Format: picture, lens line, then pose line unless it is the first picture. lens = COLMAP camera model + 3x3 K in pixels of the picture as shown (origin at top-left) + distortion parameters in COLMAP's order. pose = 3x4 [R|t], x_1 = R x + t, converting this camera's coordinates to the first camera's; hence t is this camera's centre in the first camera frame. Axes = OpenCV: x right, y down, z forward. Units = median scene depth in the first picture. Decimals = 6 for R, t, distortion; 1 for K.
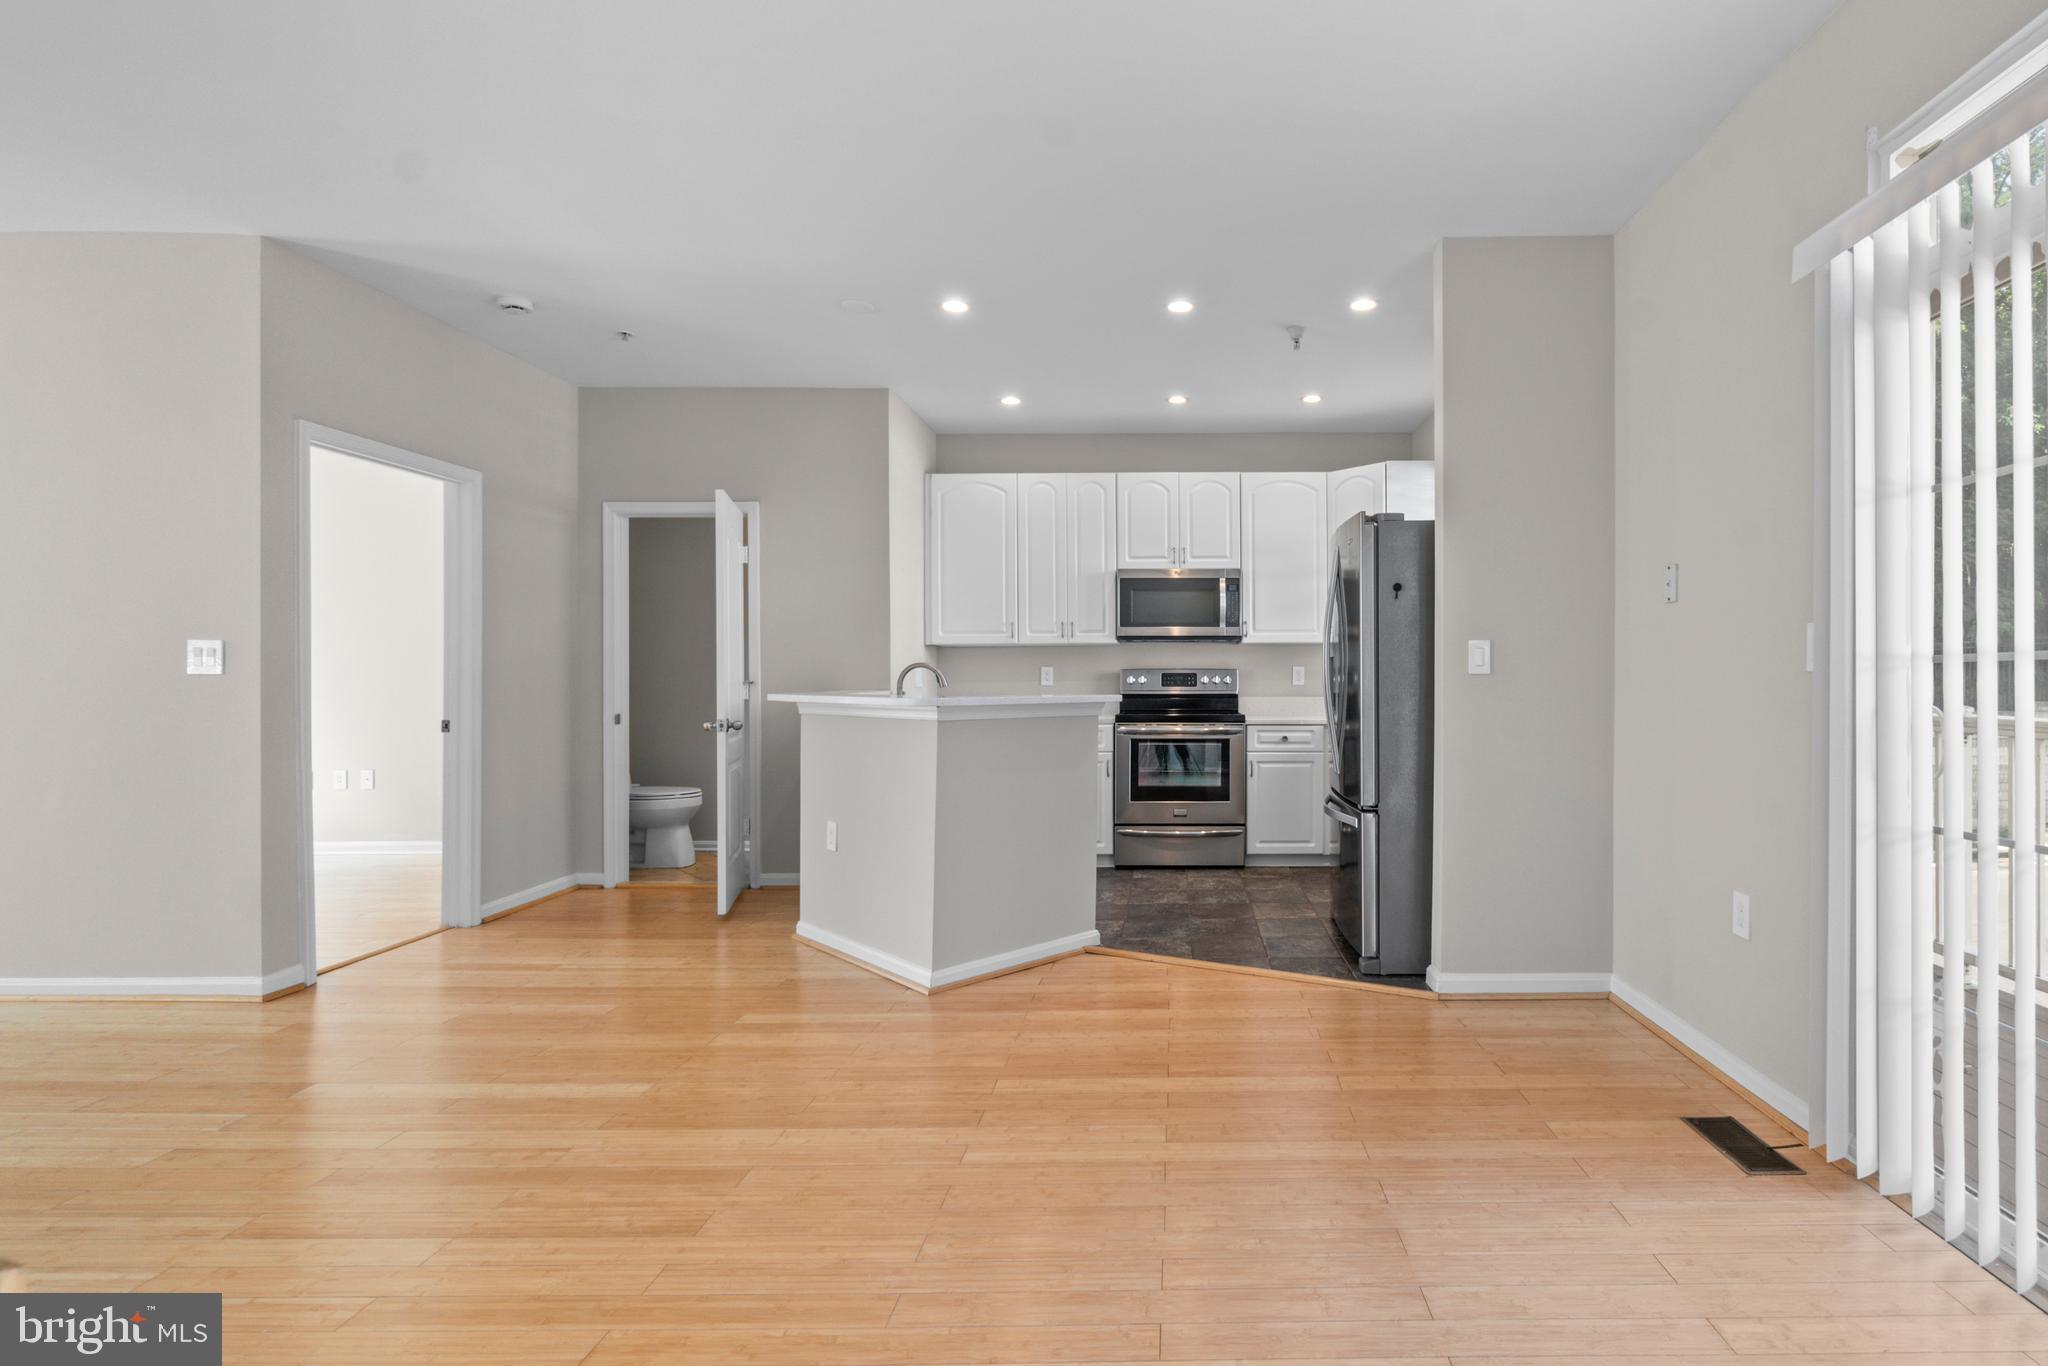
lens RADIAL K [[962.0, 0, 1191.3], [0, 962.0, 676.0], [0, 0, 1]] dist [-0.001687, -0.001149]
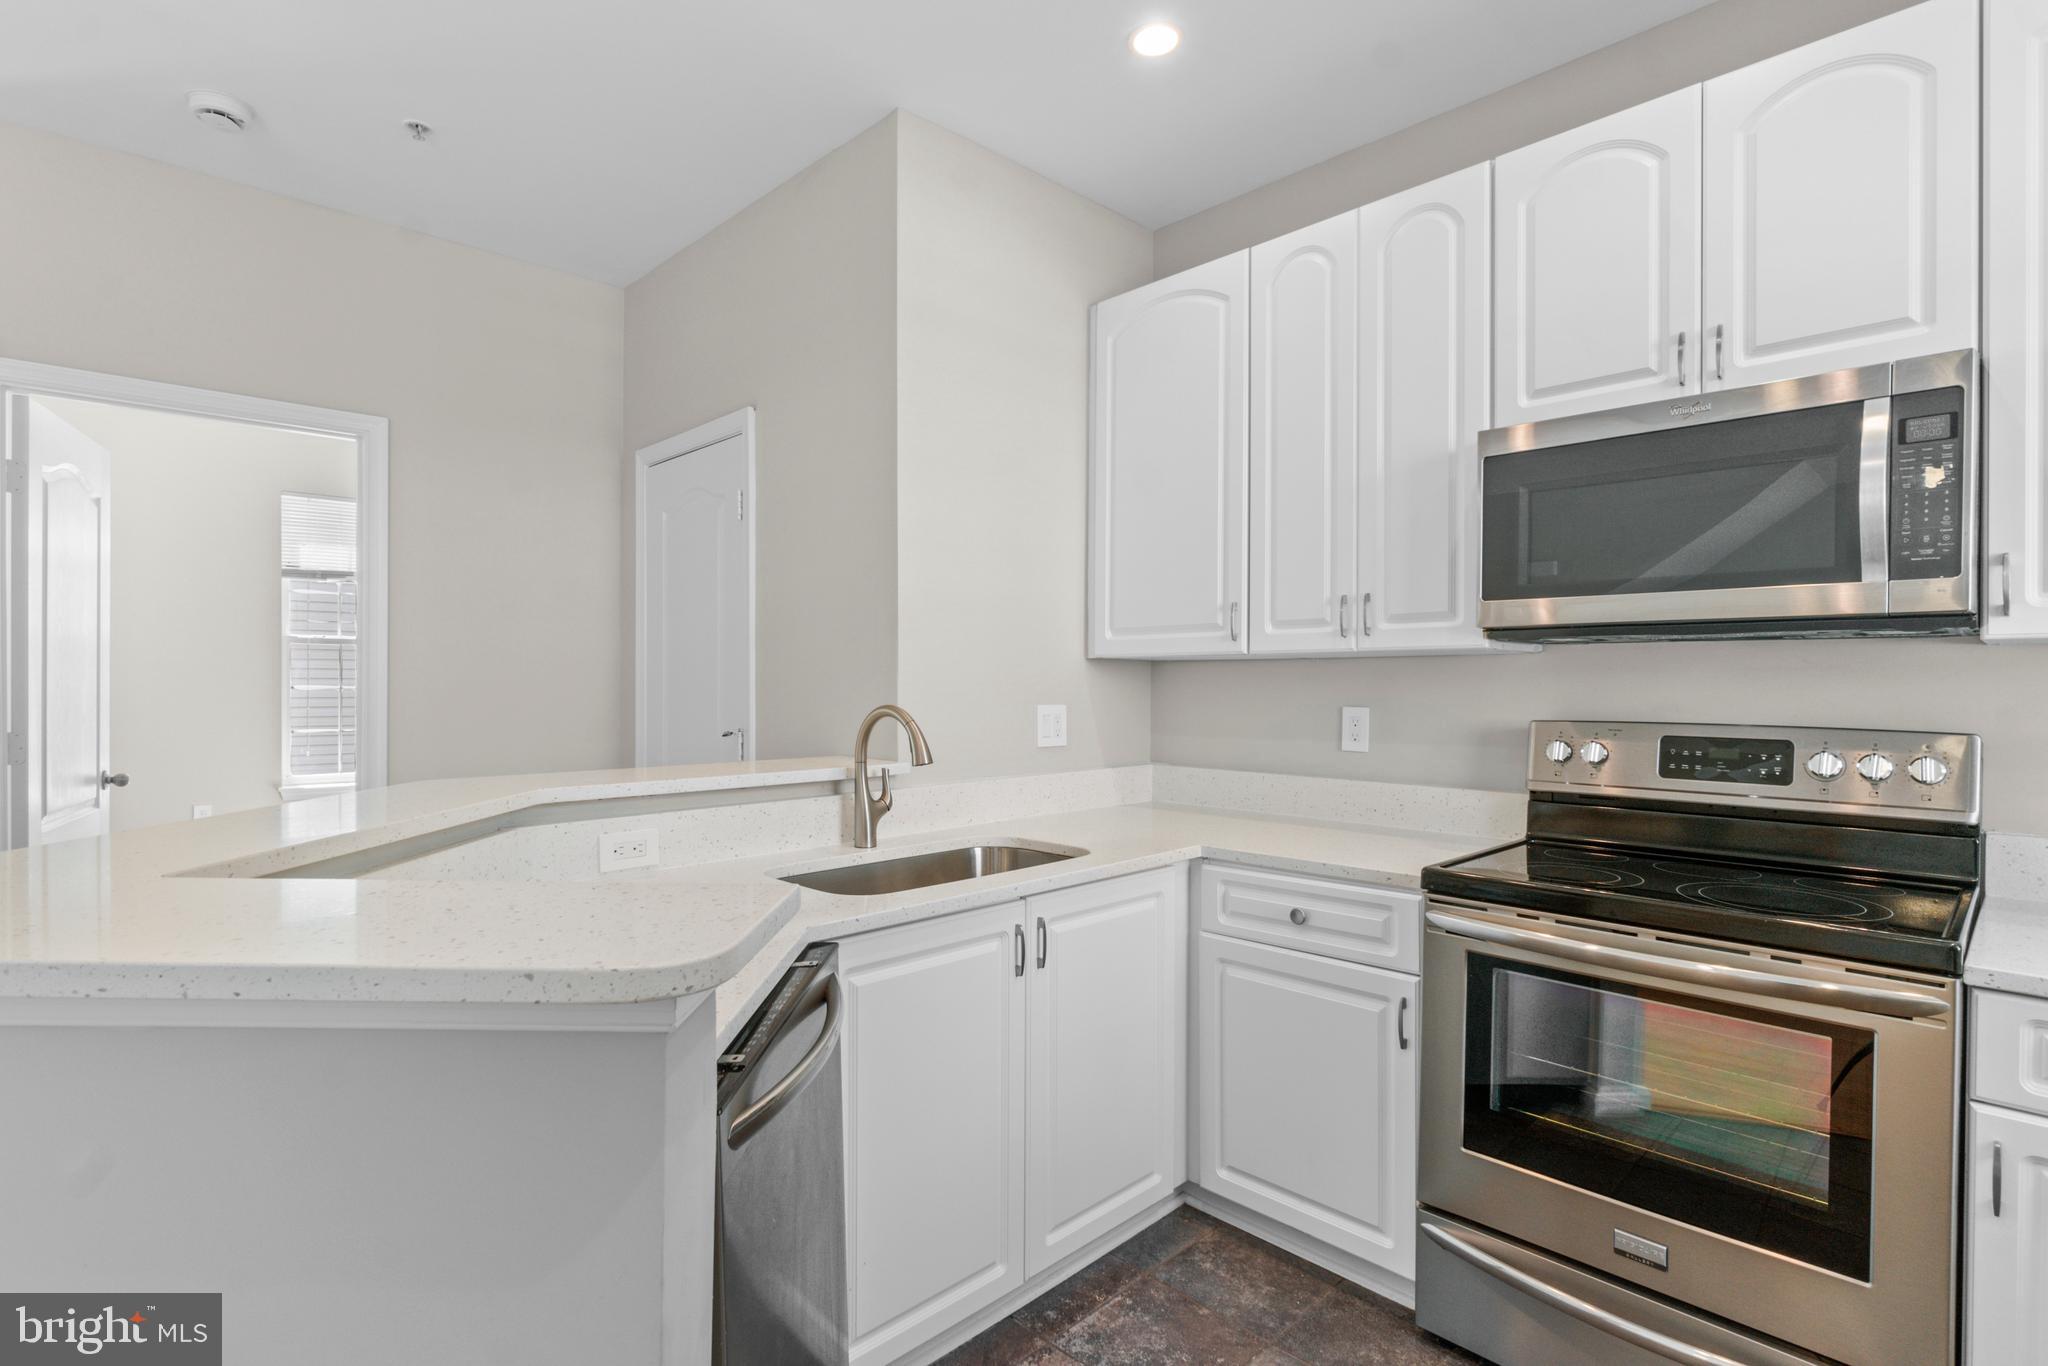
lens RADIAL K [[1003.4, 0, 1022.6], [0, 1003.4, 688.9], [0, 0, 1]] dist [0.014677, -0.005898]
pose [[0.687633, 0.011651, -0.725965, 0.077188], [-0.002423, 0.999902, 0.013753, -0.025557], [0.726055, -0.007698, 0.687594, 0.663114]]
